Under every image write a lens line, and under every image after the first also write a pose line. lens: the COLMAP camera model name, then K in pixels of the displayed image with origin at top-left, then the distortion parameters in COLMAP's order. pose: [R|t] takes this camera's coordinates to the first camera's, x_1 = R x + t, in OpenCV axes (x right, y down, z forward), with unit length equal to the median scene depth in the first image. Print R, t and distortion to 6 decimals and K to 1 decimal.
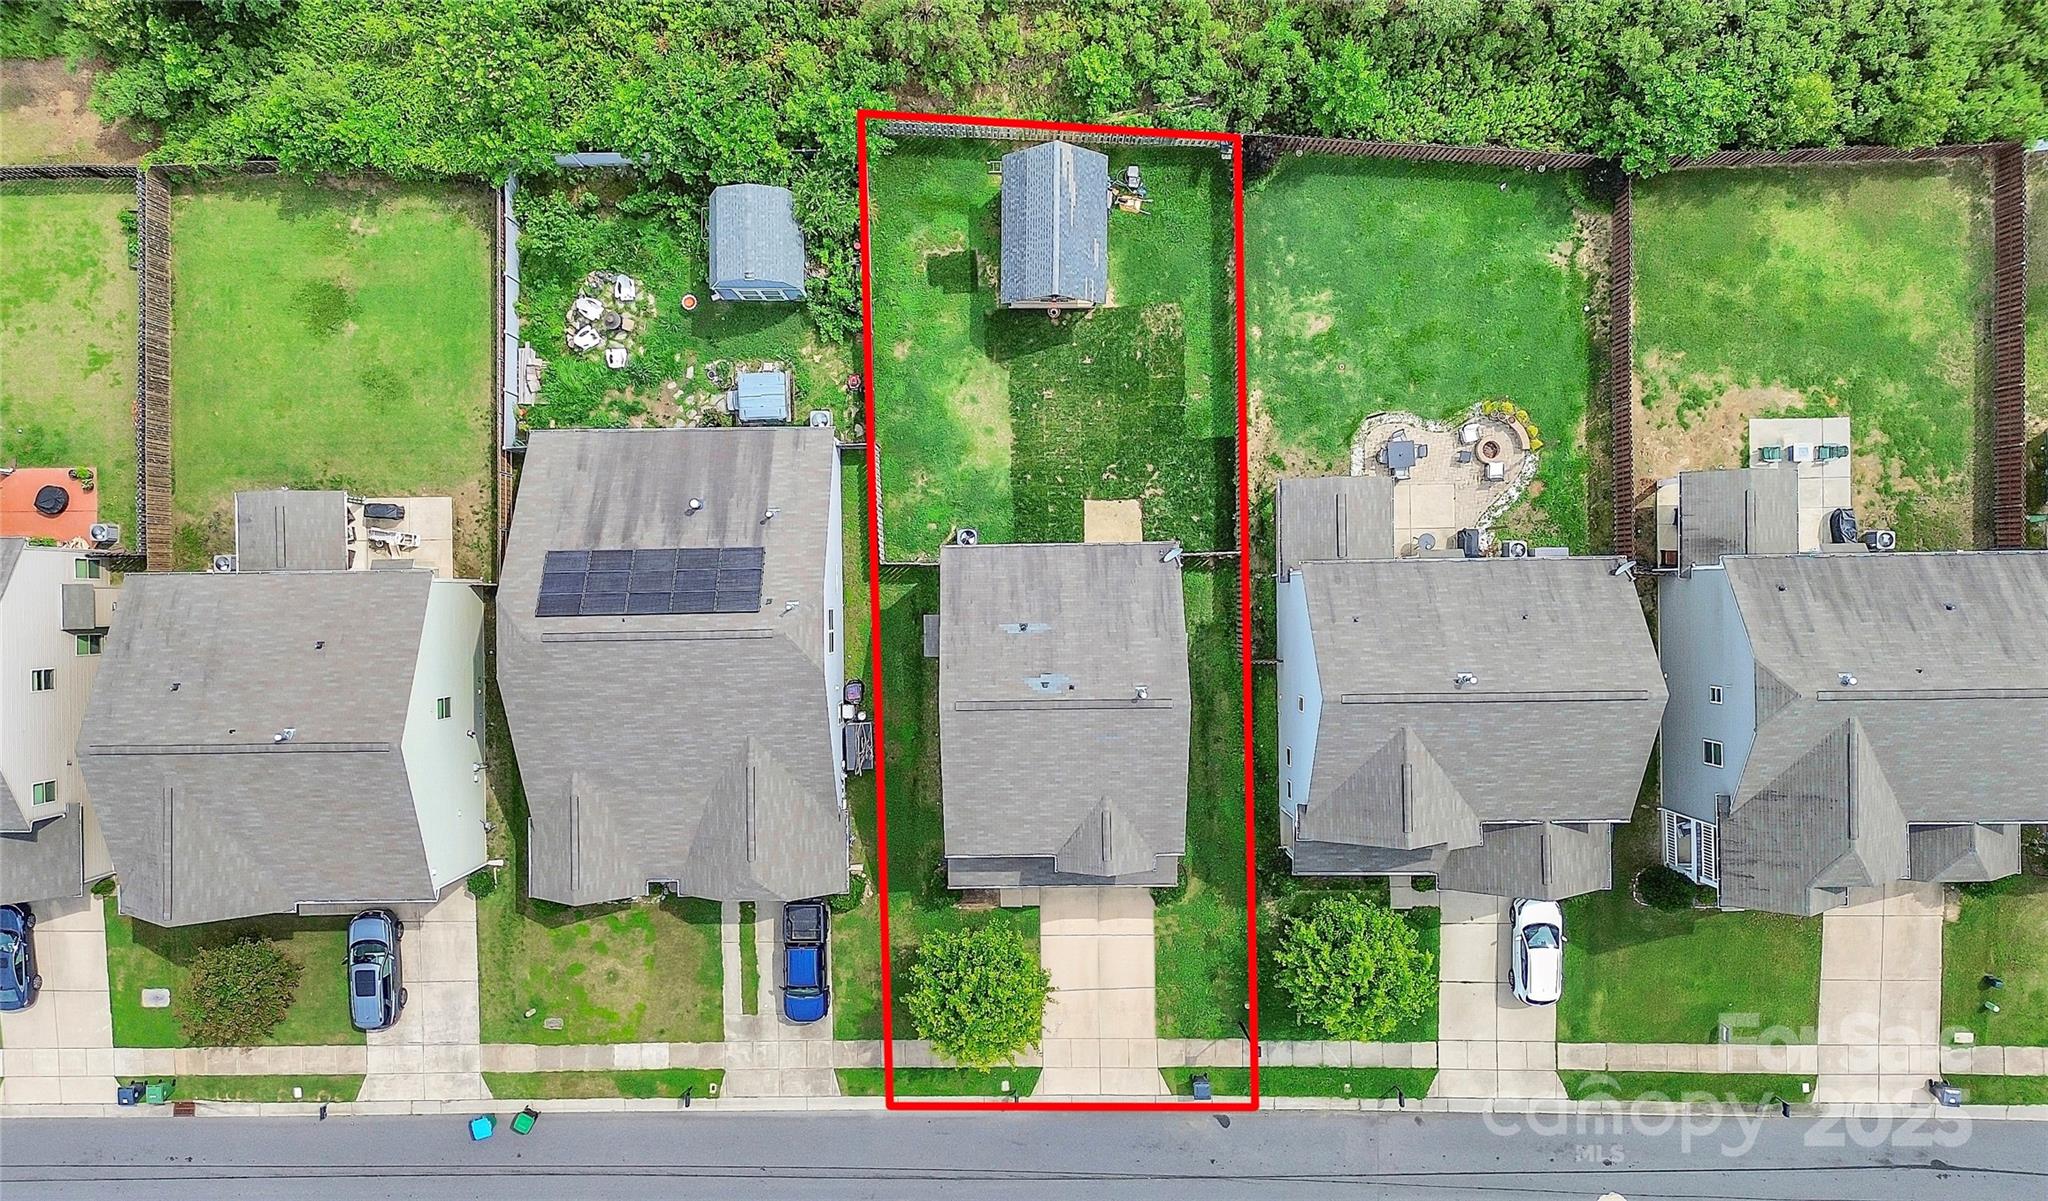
lens RADIAL K [[1511.8, 0, 980.1], [0, 1511.8, 602.1], [0, 0, 1]] dist [0.062401, -0.060943]
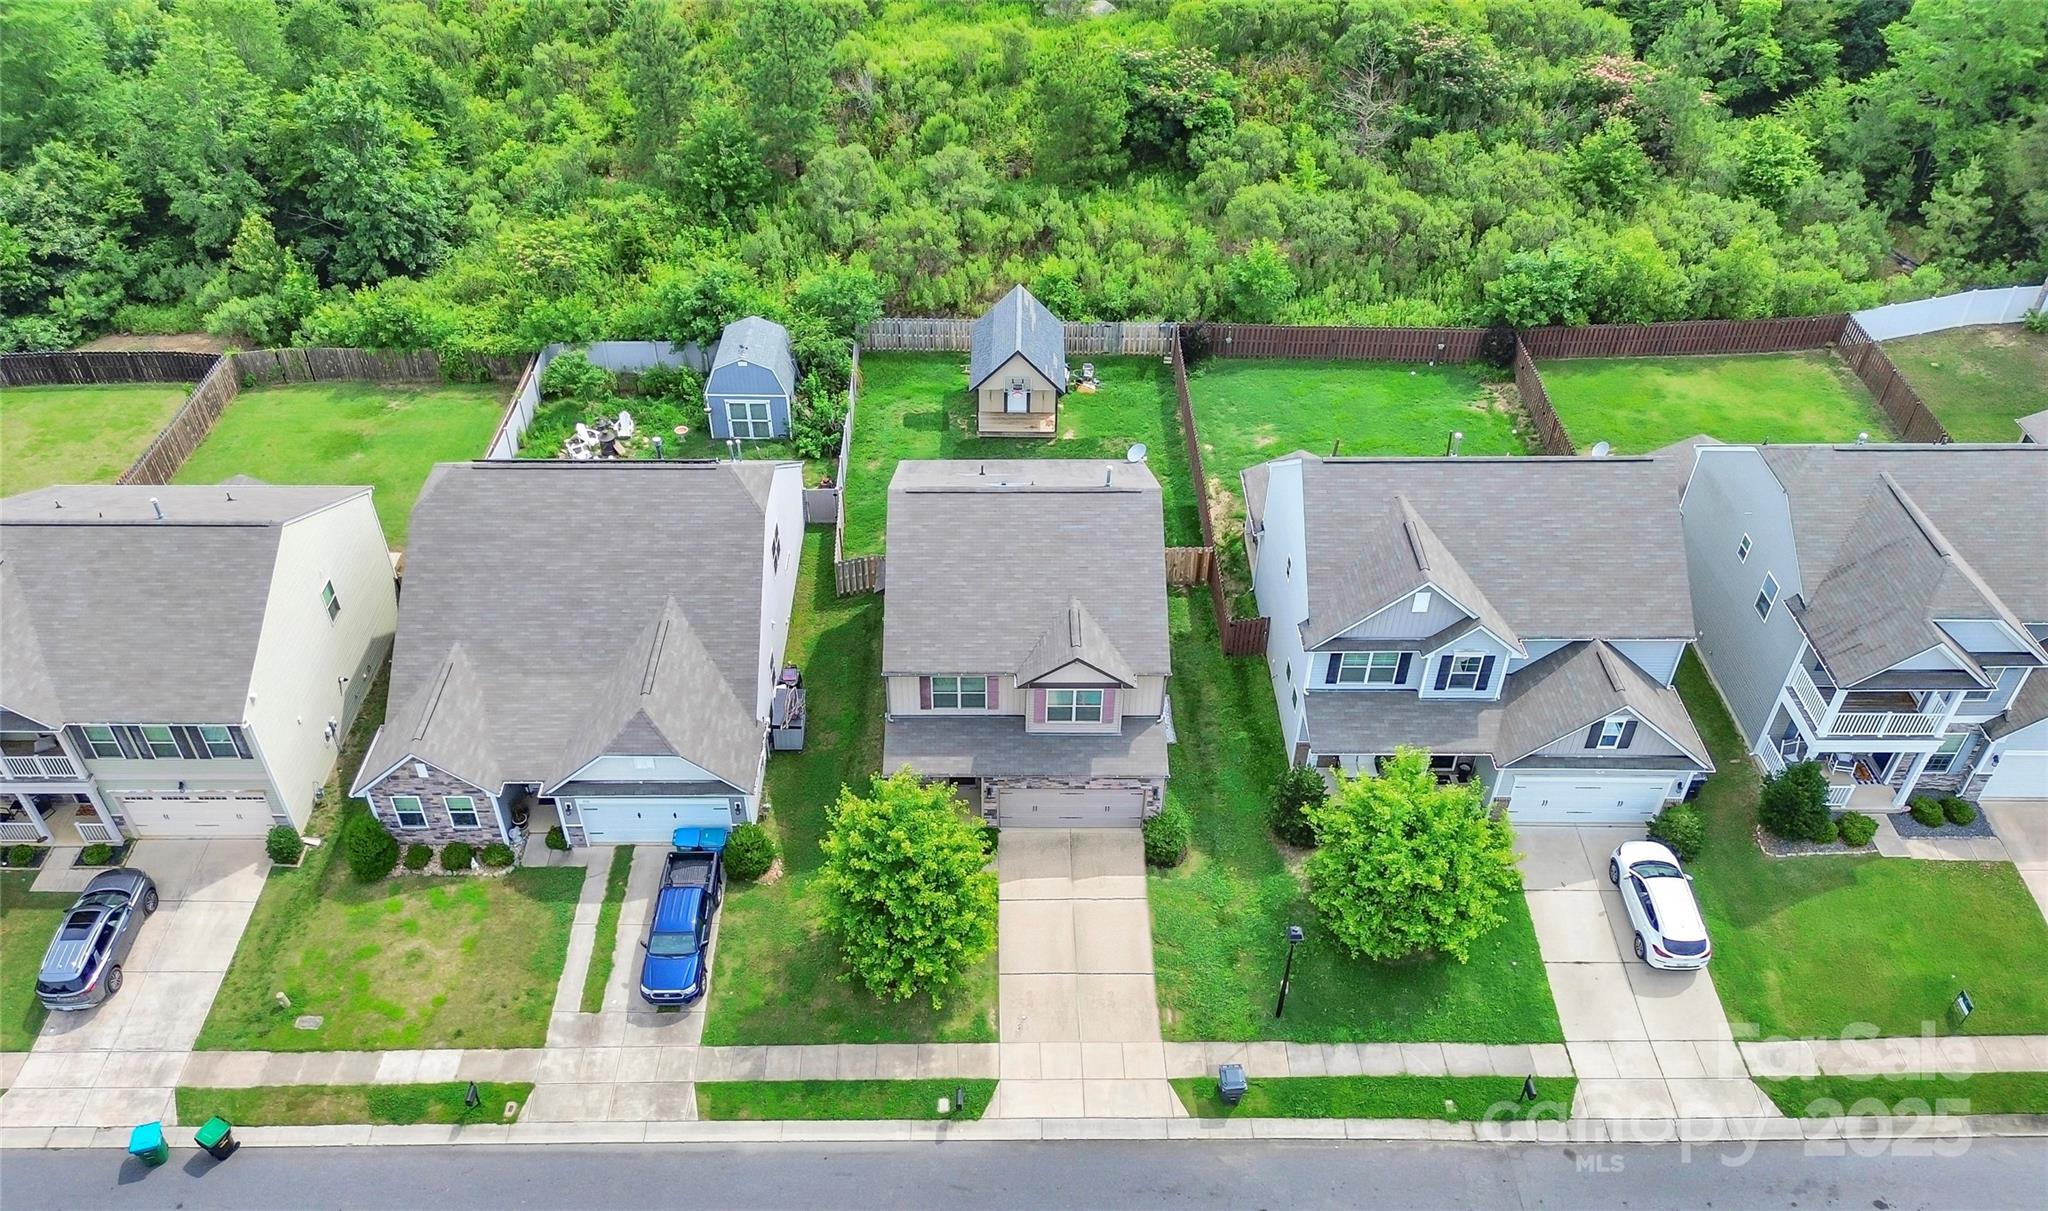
lens RADIAL K [[1516.4, 0, 971.4], [0, 1516.4, 608.8], [0, 0, 1]] dist [0.062760, -0.056404]
pose [[0.999573, 0.026004, -0.013317, 0.032720], [-0.026884, 0.640240, -0.767704, 0.707258], [-0.011438, 0.767734, 0.640666, 0.401331]]
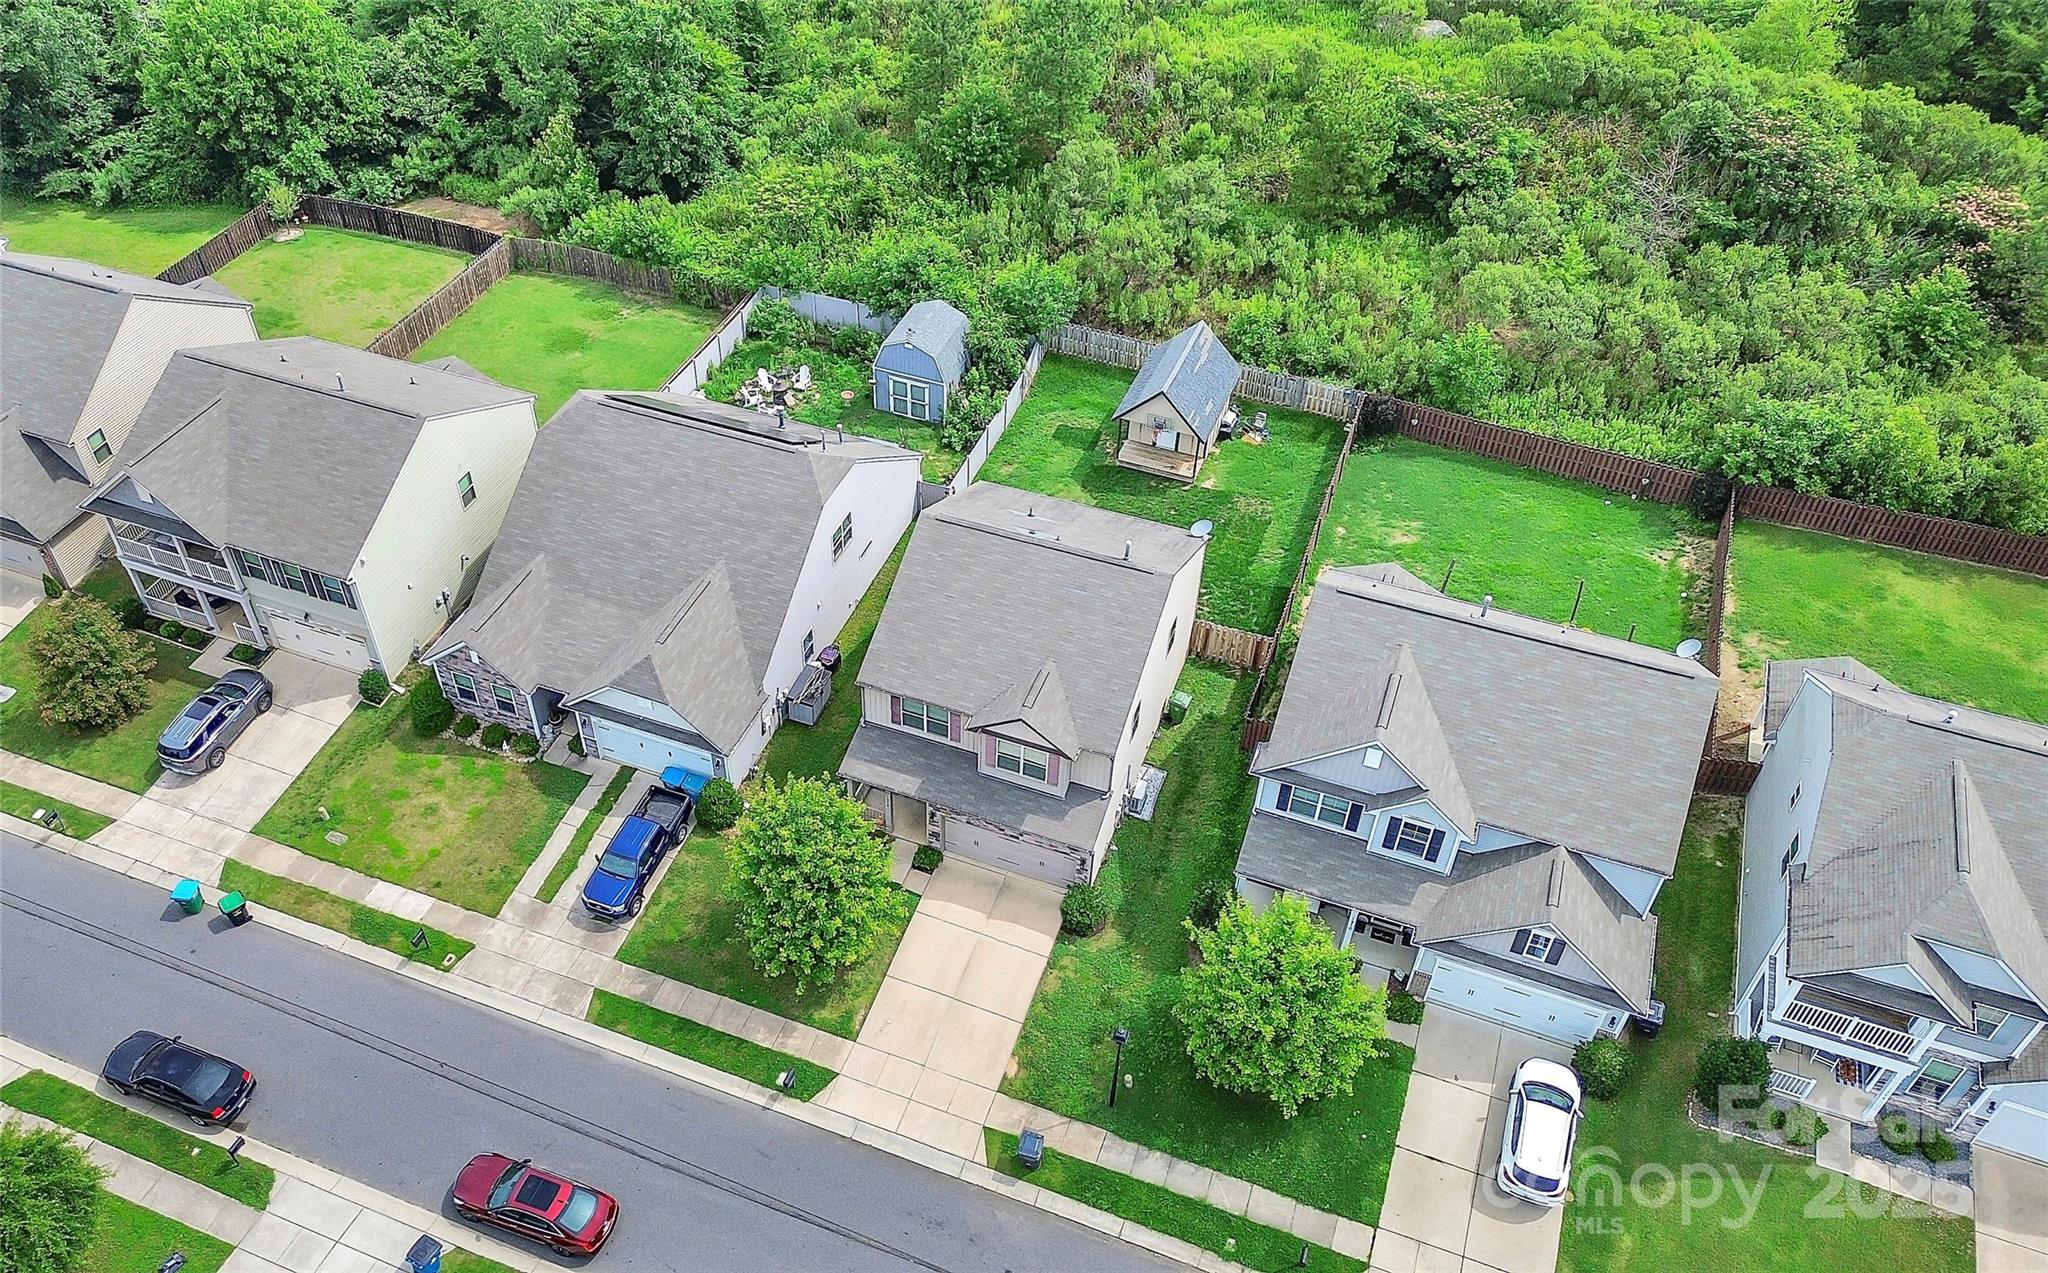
lens RADIAL K [[1597.1, 0, 915.8], [0, 1597.1, 635.8], [0, 0, 1]] dist [0.076171, -0.084535]
pose [[0.918135, 0.281248, -0.279154, 0.237734], [-0.396122, 0.632317, -0.665780, 0.687600], [-0.010736, 0.721855, 0.691961, 0.304341]]
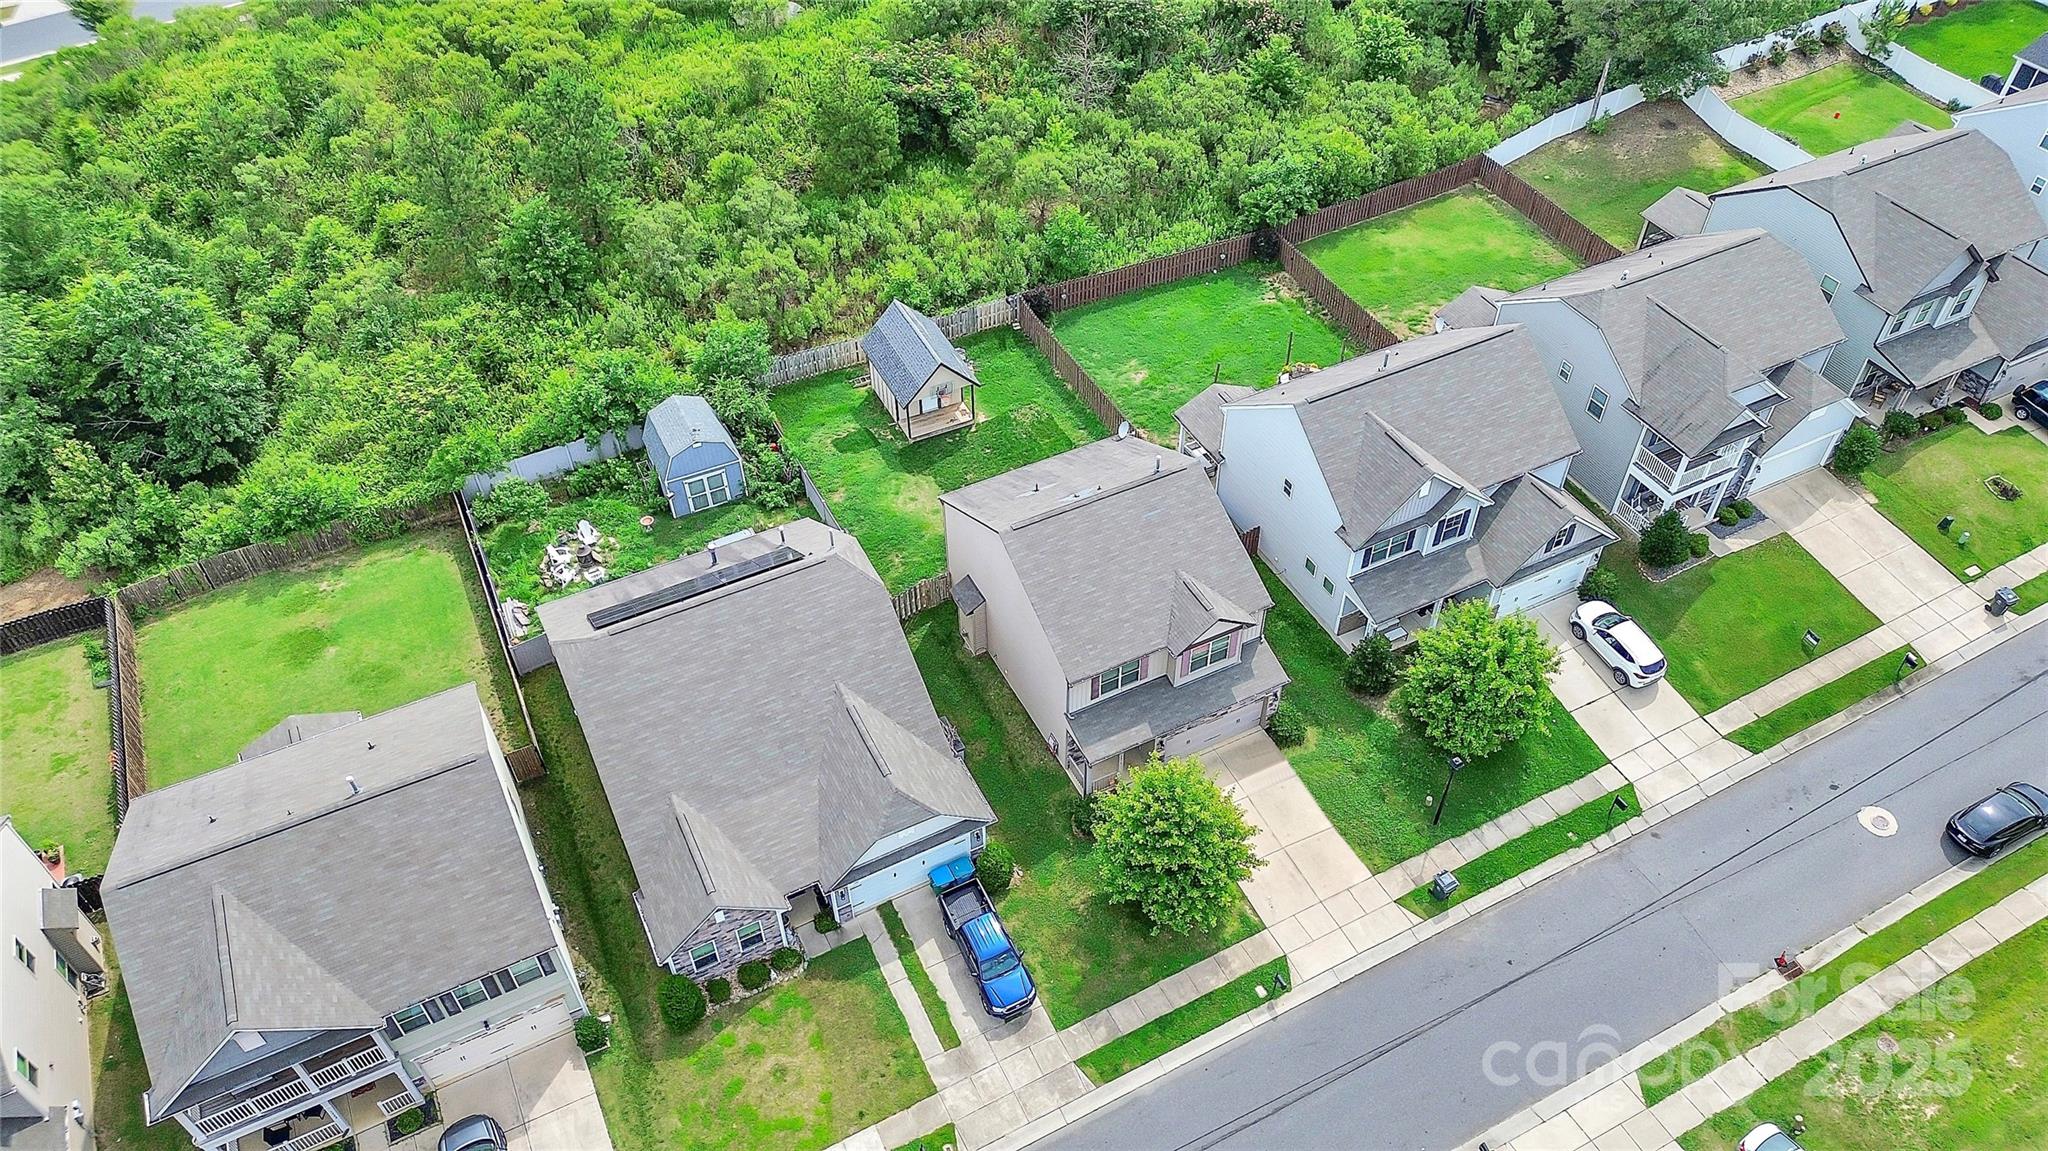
lens RADIAL K [[1448.8, 0, 1024.0], [0, 1448.8, 575.5], [0, 0, 1]] dist [0.071881, -0.078449]
pose [[0.897814, -0.303958, 0.318652, -0.296764], [0.440304, 0.632476, -0.637265, 0.642716], [-0.007838, 0.712449, 0.701680, 0.264216]]
